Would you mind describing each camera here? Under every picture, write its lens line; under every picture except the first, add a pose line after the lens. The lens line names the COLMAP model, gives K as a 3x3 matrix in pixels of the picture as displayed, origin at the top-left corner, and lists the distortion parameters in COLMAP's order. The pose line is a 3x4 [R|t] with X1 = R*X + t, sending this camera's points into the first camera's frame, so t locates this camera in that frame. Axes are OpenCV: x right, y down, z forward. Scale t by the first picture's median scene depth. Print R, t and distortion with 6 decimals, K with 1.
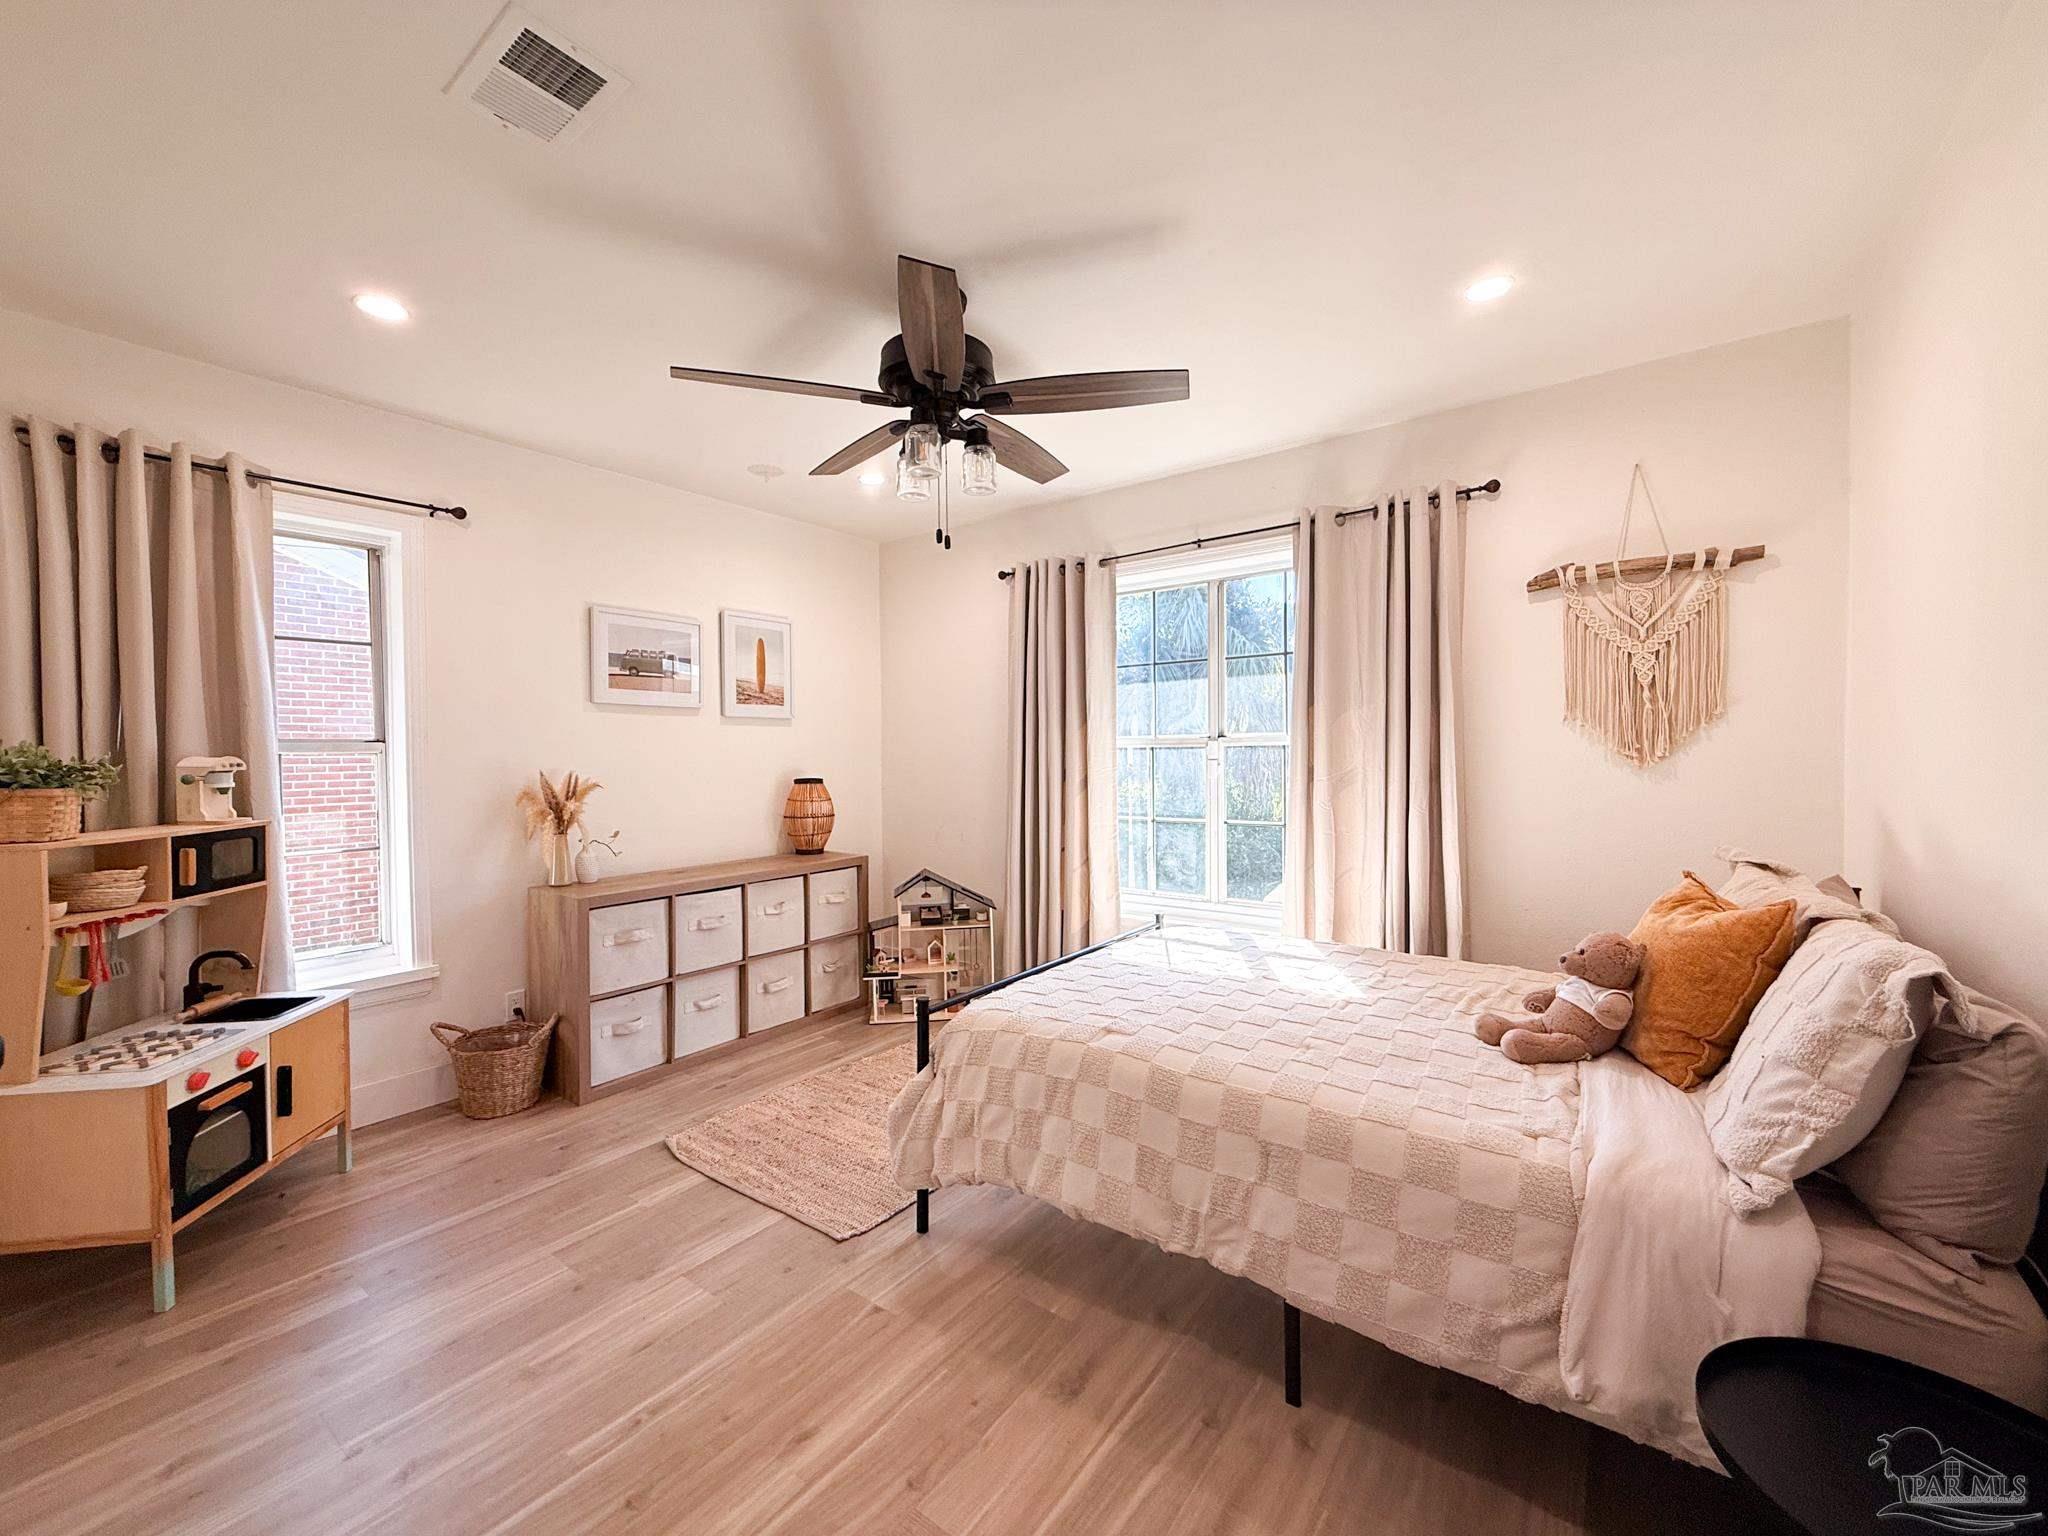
lens RADIAL K [[823.2, 0, 1024.0], [0, 823.2, 768.0], [0, 0, 1]] dist [-0.000395, -0.000216]
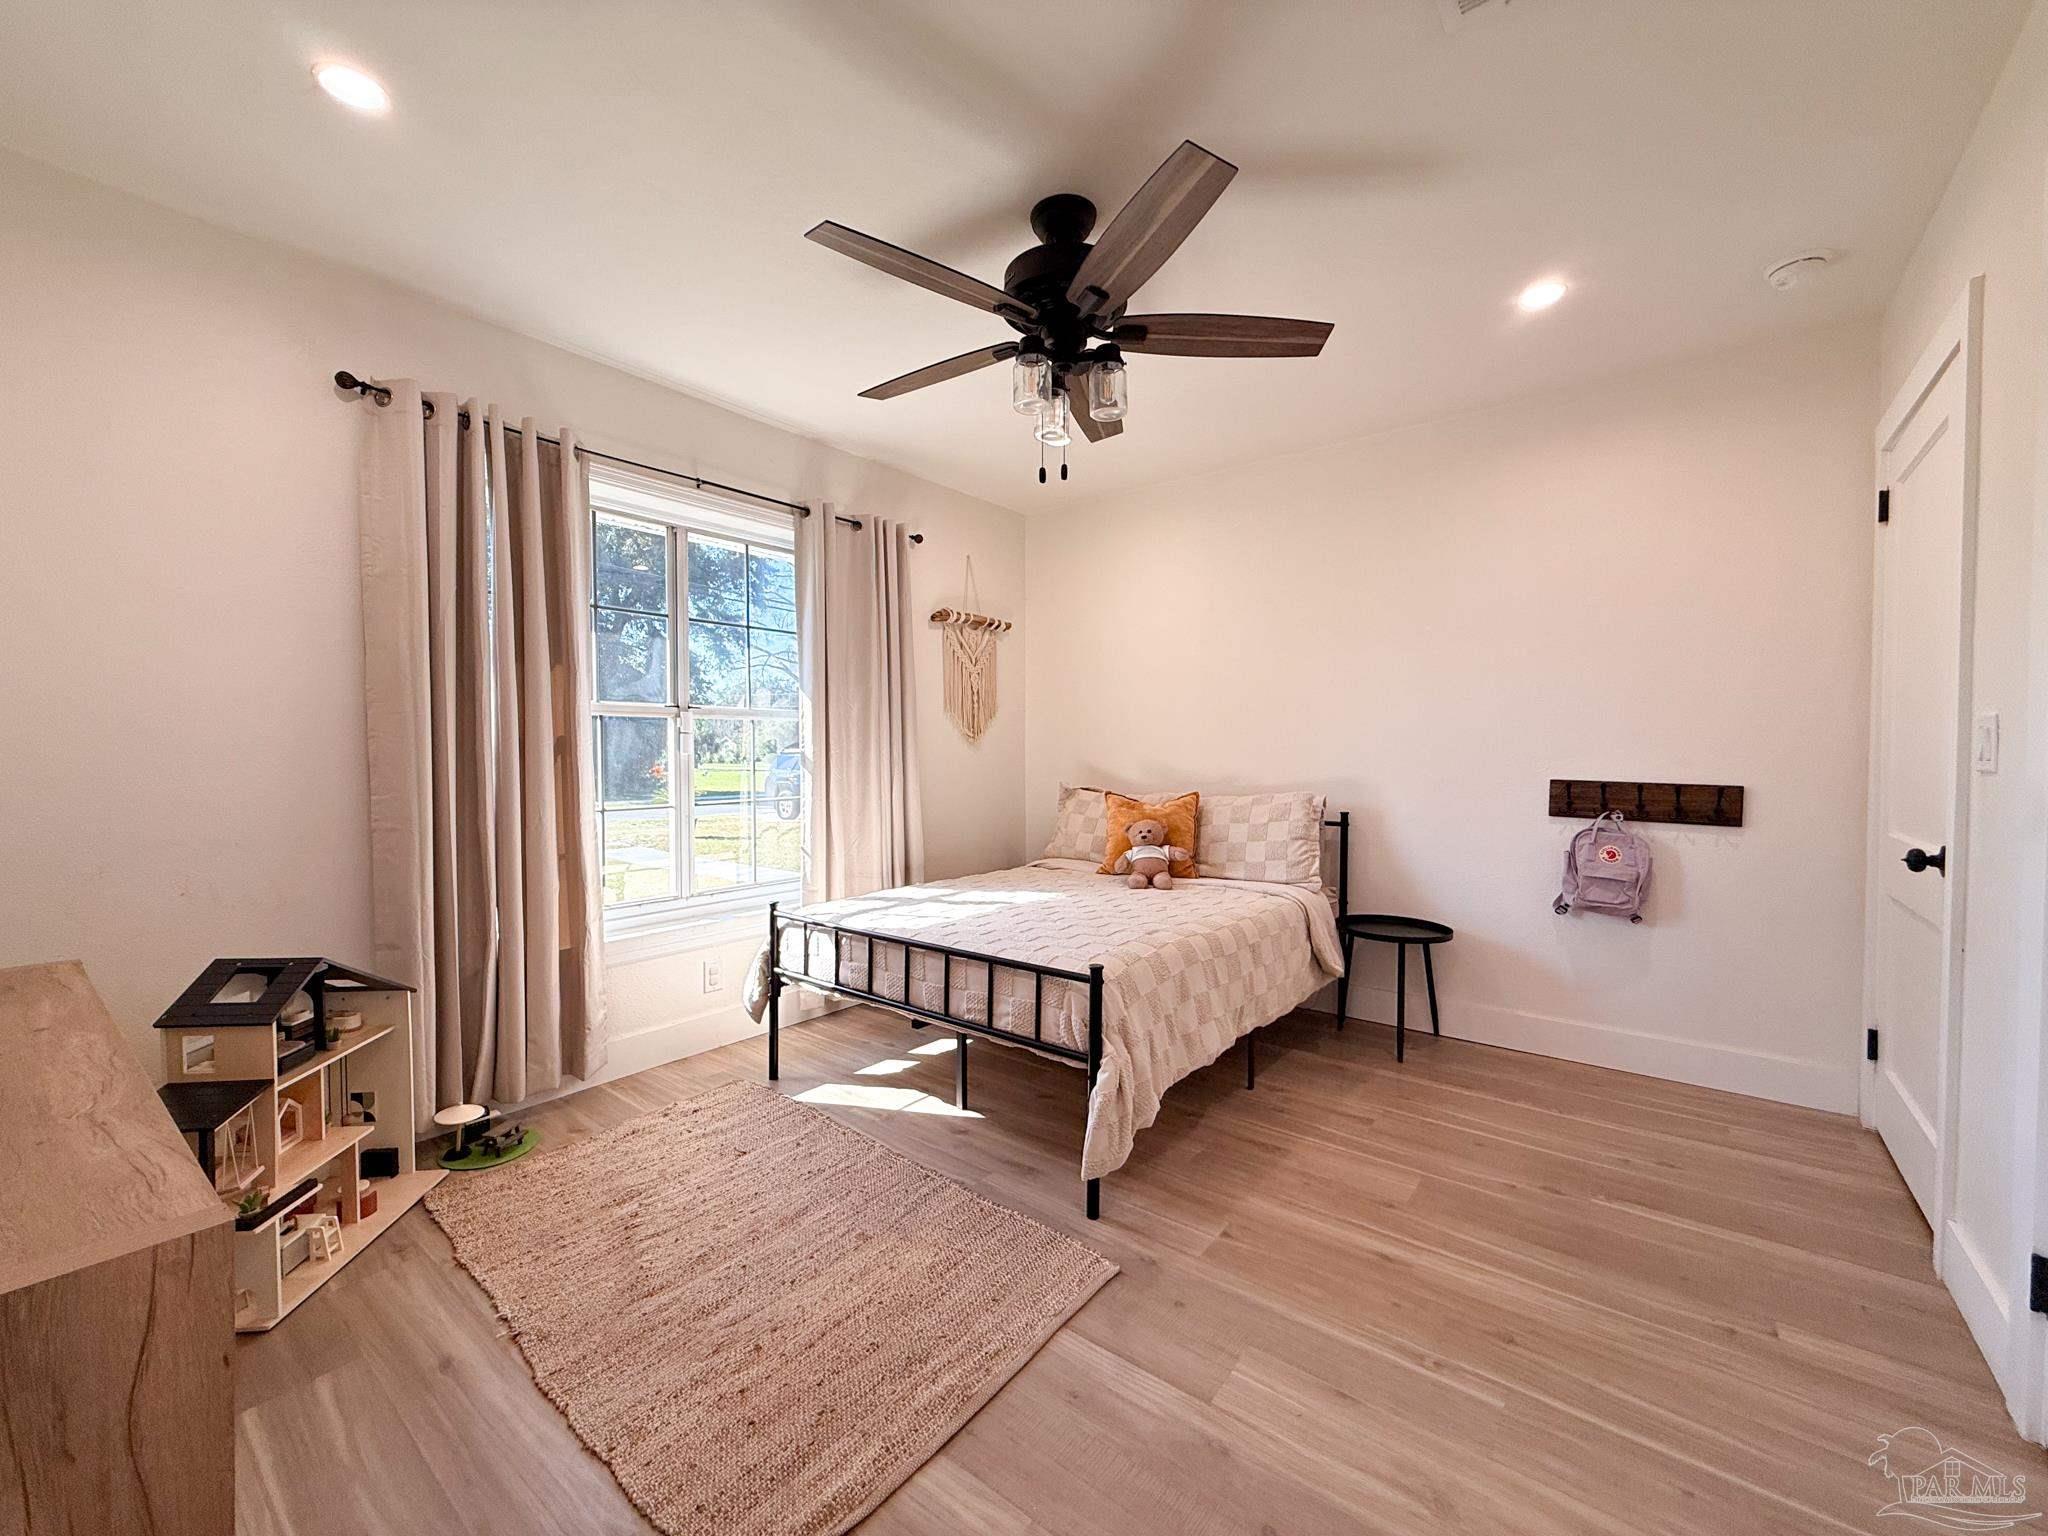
lens RADIAL K [[812.8, 0, 1018.0], [0, 812.8, 770.8], [0, 0, 1]] dist [0.001572, -0.000276]
pose [[0.033452, -0.013634, 0.999347, -0.909884], [0.020020, 0.999715, 0.012969, 0.037512], [-0.999240, 0.019573, 0.033715, 0.913422]]
